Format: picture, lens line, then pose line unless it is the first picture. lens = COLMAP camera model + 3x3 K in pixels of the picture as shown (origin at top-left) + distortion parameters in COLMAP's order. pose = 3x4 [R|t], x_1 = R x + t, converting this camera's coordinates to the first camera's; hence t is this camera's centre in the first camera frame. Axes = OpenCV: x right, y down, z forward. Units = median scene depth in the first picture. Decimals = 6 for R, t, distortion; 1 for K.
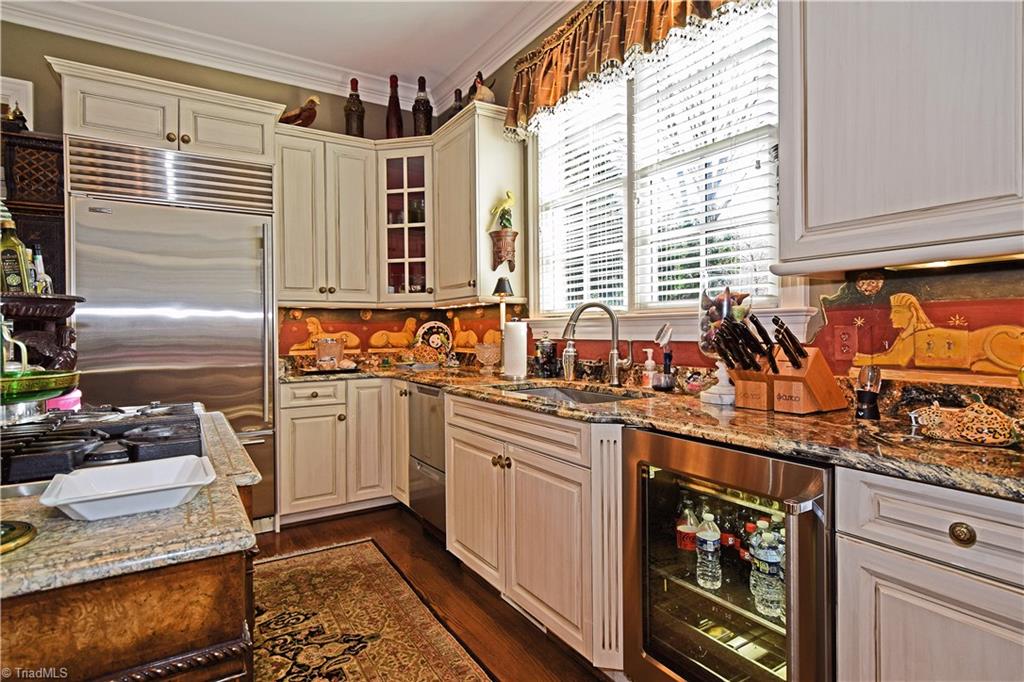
lens RADIAL K [[549.8, 0, 520.9], [0, 549.8, 333.3], [0, 0, 1]] dist [0.006820, 0.000073]
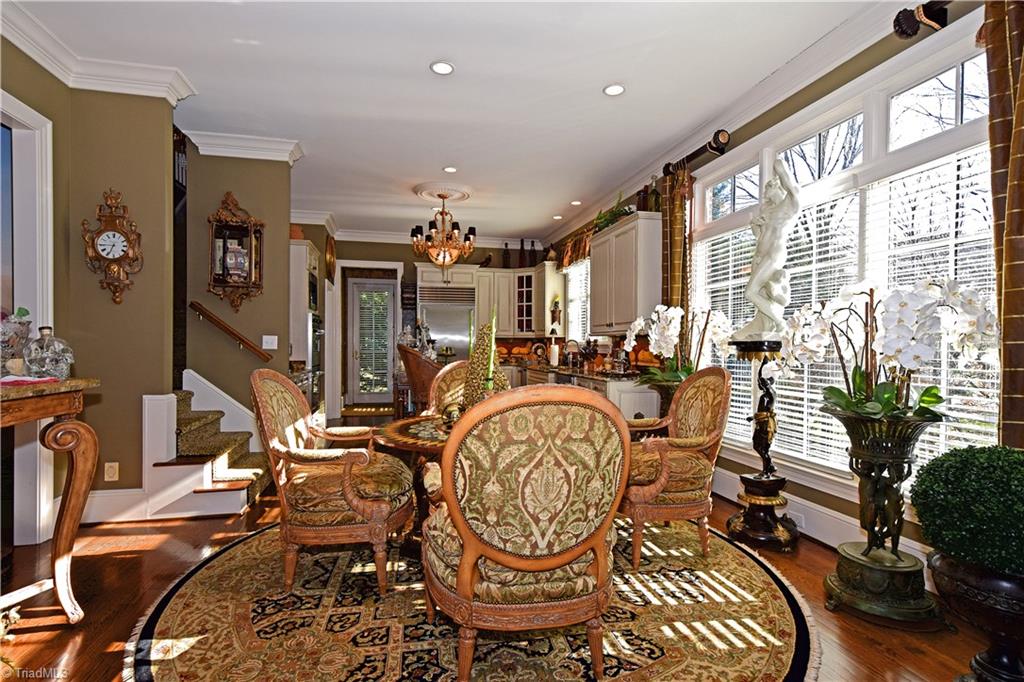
lens RADIAL K [[549.8, 0, 510.5], [0, 549.8, 345.6], [0, 0, 1]] dist [0.006820, 0.000073]
pose [[0.942996, 0.007988, -0.332707, 0.622339], [-0.009946, 0.999942, -0.004183, -0.001851], [0.332654, 0.007253, 0.943021, -1.504927]]
